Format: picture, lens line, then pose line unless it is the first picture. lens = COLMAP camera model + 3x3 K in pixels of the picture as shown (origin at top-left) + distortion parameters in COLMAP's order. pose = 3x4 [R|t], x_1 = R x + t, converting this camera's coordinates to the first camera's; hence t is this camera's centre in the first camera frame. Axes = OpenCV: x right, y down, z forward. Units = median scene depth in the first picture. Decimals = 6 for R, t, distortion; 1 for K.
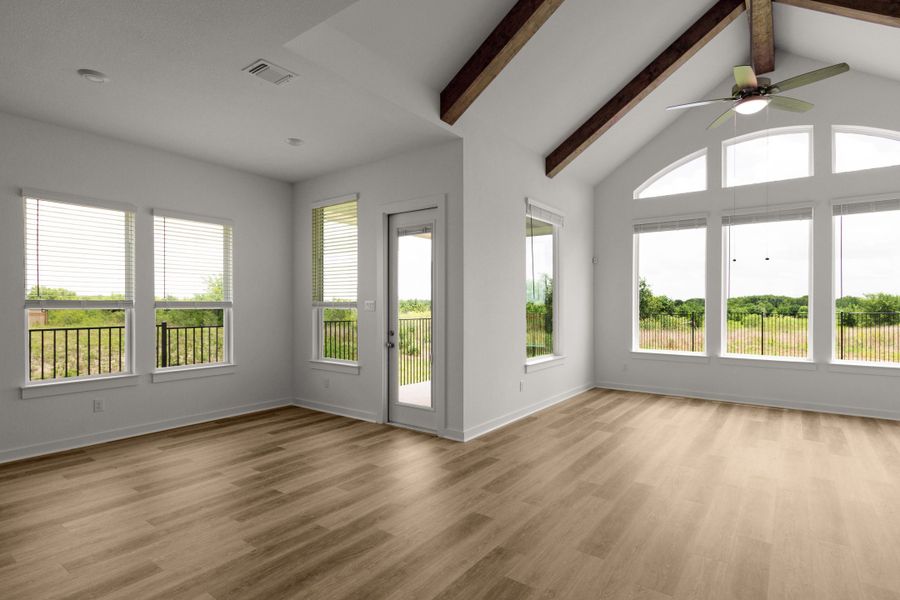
lens RADIAL K [[436.2, 0, 451.5], [0, 436.2, 307.1], [0, 0, 1]] dist [0.005581, -0.002111]
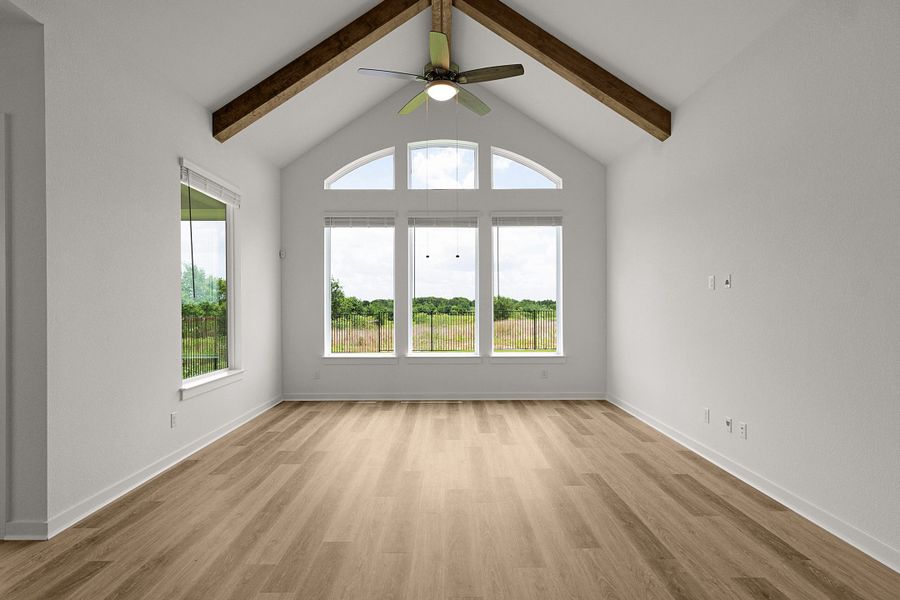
lens RADIAL K [[436.2, 0, 448.2], [0, 436.2, 305.8], [0, 0, 1]] dist [0.005581, -0.002111]
pose [[0.786708, -0.004445, 0.617309, 0.076967], [0.007238, 0.999972, -0.002024, -0.000690], [-0.617282, 0.006060, 0.786718, 0.169535]]
